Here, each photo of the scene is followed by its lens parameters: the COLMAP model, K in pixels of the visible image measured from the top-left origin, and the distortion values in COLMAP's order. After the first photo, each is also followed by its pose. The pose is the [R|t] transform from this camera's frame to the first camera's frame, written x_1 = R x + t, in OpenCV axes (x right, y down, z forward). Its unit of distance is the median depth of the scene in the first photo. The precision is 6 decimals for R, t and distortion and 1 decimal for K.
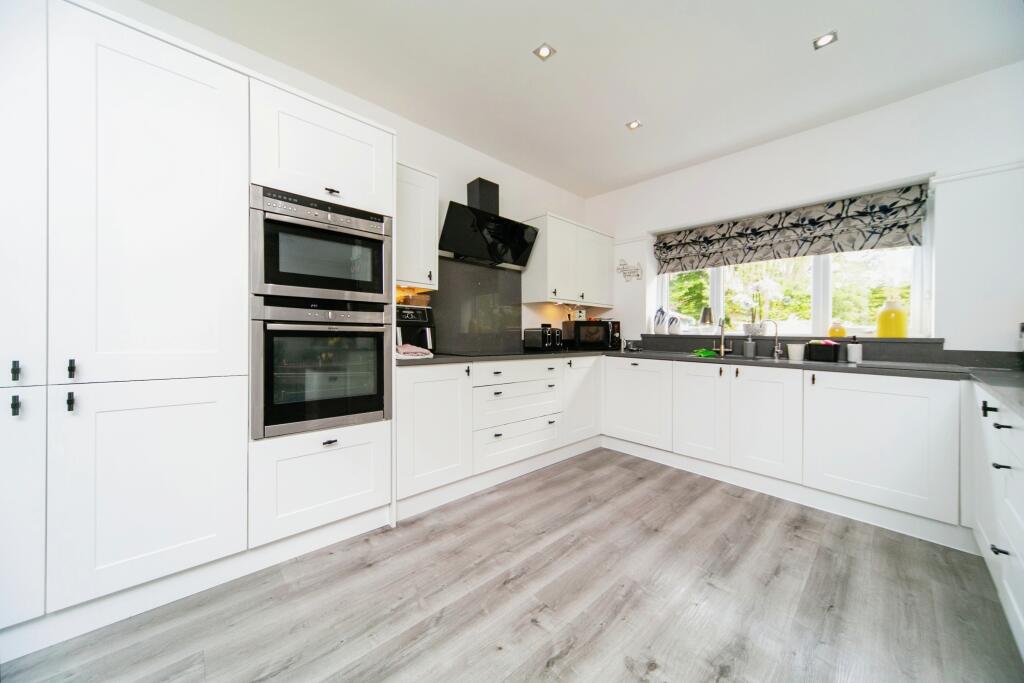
lens RADIAL K [[355.5, 0, 513.4], [0, 355.5, 341.3], [0, 0, 1]] dist [-0.000104, 0.000034]
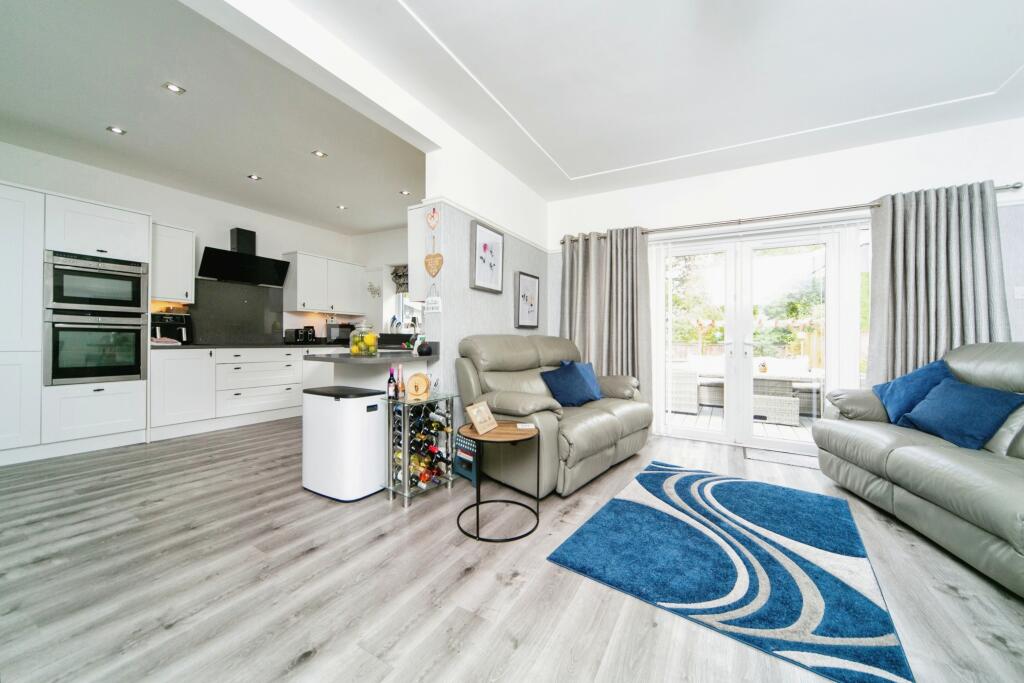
lens RADIAL K [[375.3, 0, 514.8], [0, 375.3, 340.0], [0, 0, 1]] dist [-0.002010, -0.000382]
pose [[0.953945, 0.000678, 0.299980, 0.813076], [0.002869, 0.999931, -0.011382, 0.050751], [-0.299967, 0.011719, 0.953878, -1.268796]]
